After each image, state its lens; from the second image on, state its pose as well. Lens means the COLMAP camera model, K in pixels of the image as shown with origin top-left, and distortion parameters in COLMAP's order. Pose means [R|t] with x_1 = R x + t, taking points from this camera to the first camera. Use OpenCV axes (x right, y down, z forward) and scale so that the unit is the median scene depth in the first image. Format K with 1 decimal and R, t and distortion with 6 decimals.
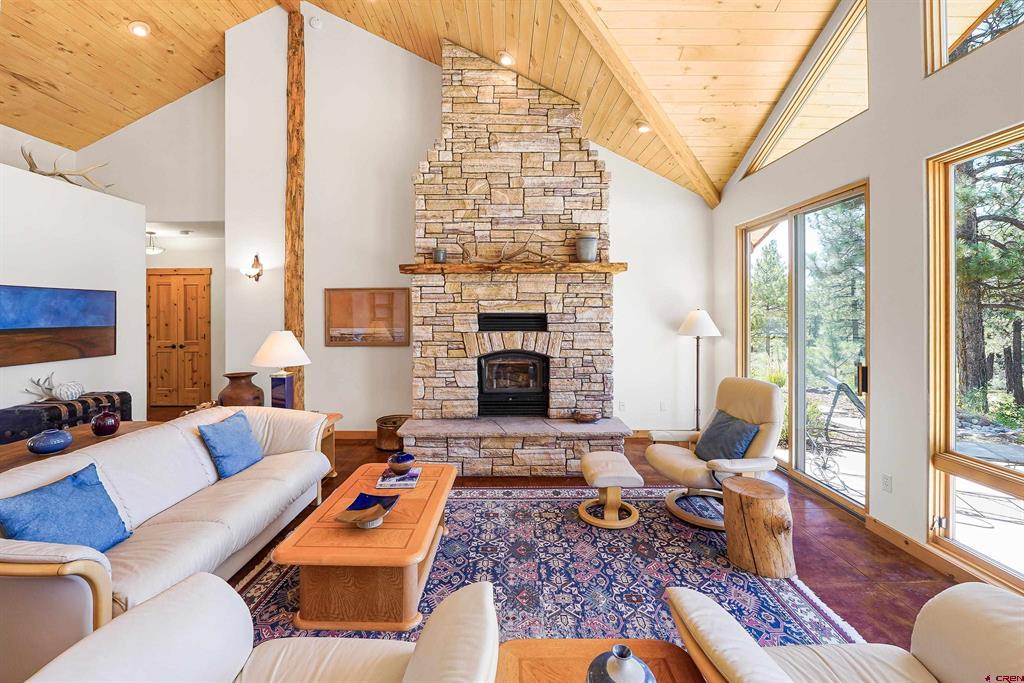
lens RADIAL K [[435.3, 0, 509.3], [0, 435.3, 310.3], [0, 0, 1]] dist [-0.016188, 0.003893]
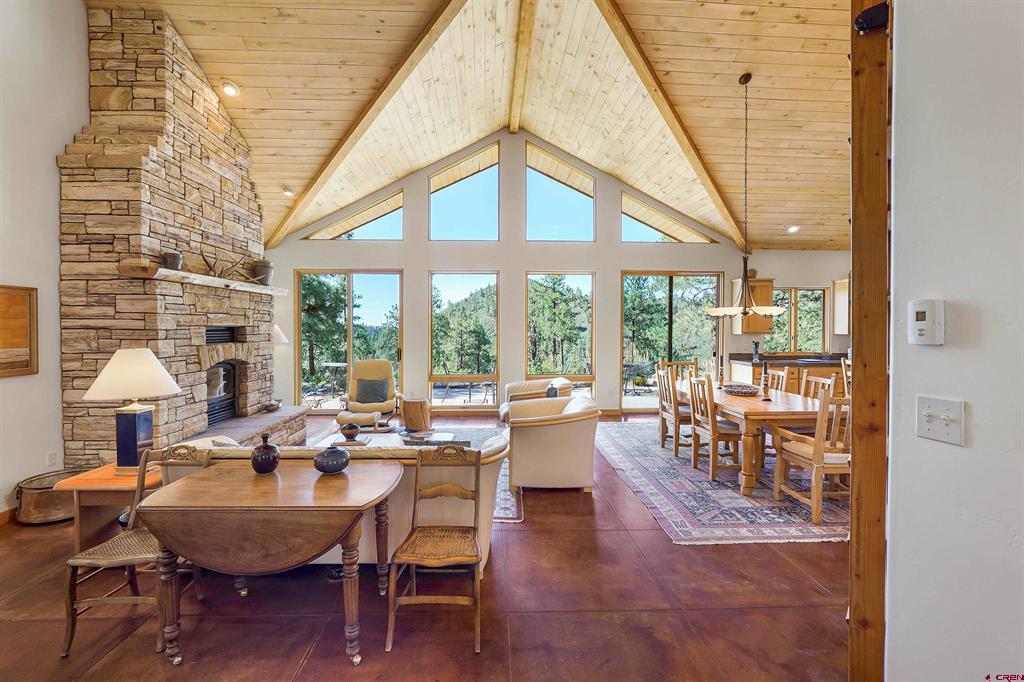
lens RADIAL K [[435.3, 0, 486.9], [0, 435.3, 333.9], [0, 0, 1]] dist [-0.016188, 0.003893]
pose [[0.008975, -0.016011, 0.999832, -1.063693], [-0.007265, 0.999844, 0.016076, 0.004459], [-0.999933, -0.007408, 0.008858, 0.345062]]
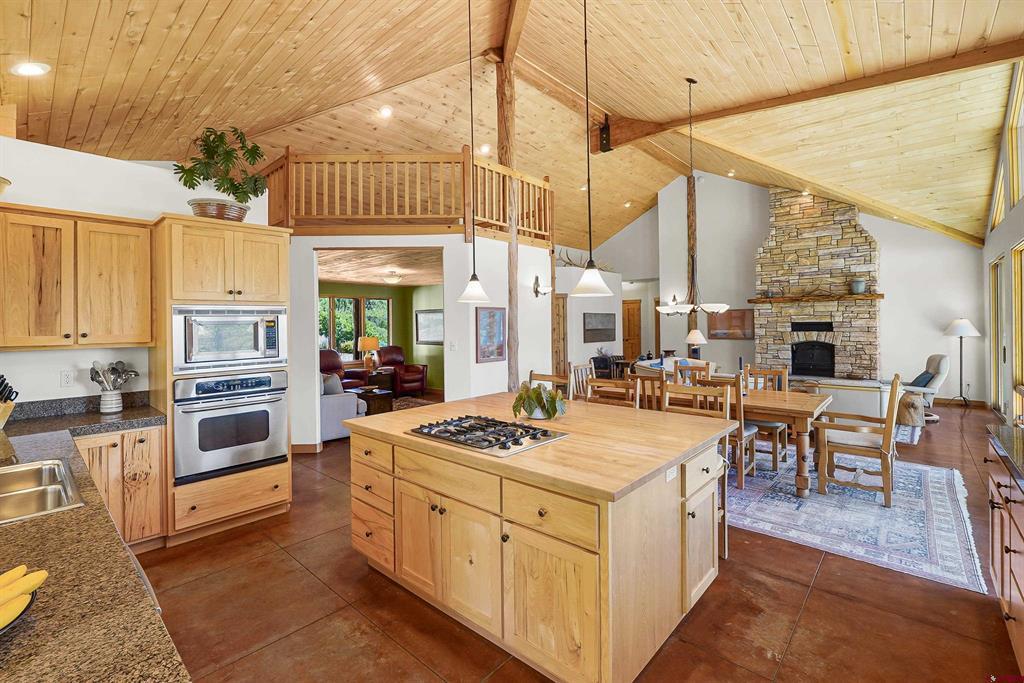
lens RADIAL K [[435.3, 0, 522.7], [0, 435.3, 321.2], [0, 0, 1]] dist [-0.016188, 0.003893]
pose [[0.741428, -0.007582, -0.670989, 0.348142], [0.010906, 0.999940, 0.000752, -0.012504], [0.670944, -0.007876, 0.741467, -1.294658]]
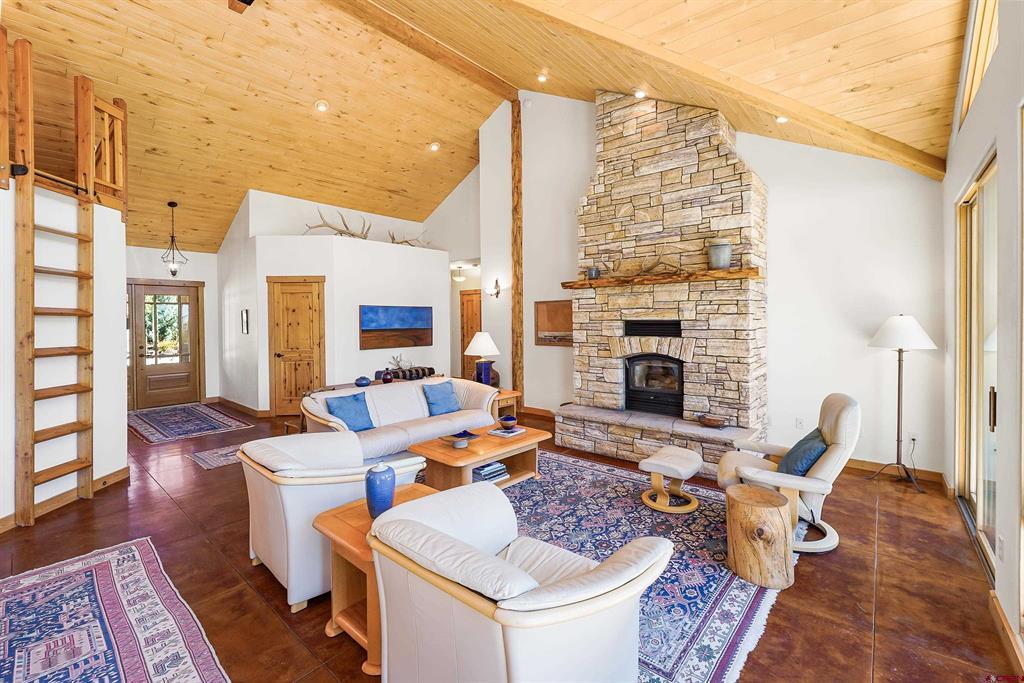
lens RADIAL K [[435.3, 0, 509.9], [0, 435.3, 321.6], [0, 0, 1]] dist [-0.016188, 0.003893]
pose [[0.754564, 0.001096, -0.656225, 0.467183], [0.008789, 0.999892, 0.011776, -0.005688], [0.656167, -0.014653, 0.754473, -0.071819]]
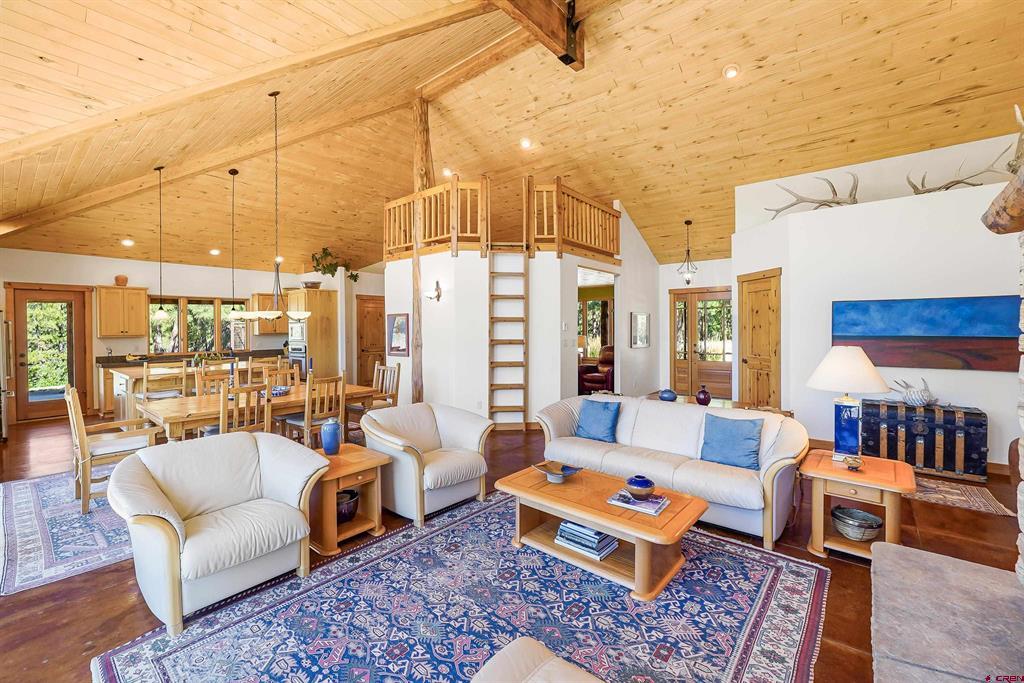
lens RADIAL K [[435.3, 0, 505.0], [0, 435.3, 328.6], [0, 0, 1]] dist [-0.016188, 0.003893]
pose [[-0.649459, 0.013054, -0.760285, 0.411780], [0.014300, 0.999885, 0.004952, 0.001543], [0.760262, -0.007656, -0.649571, 0.889307]]
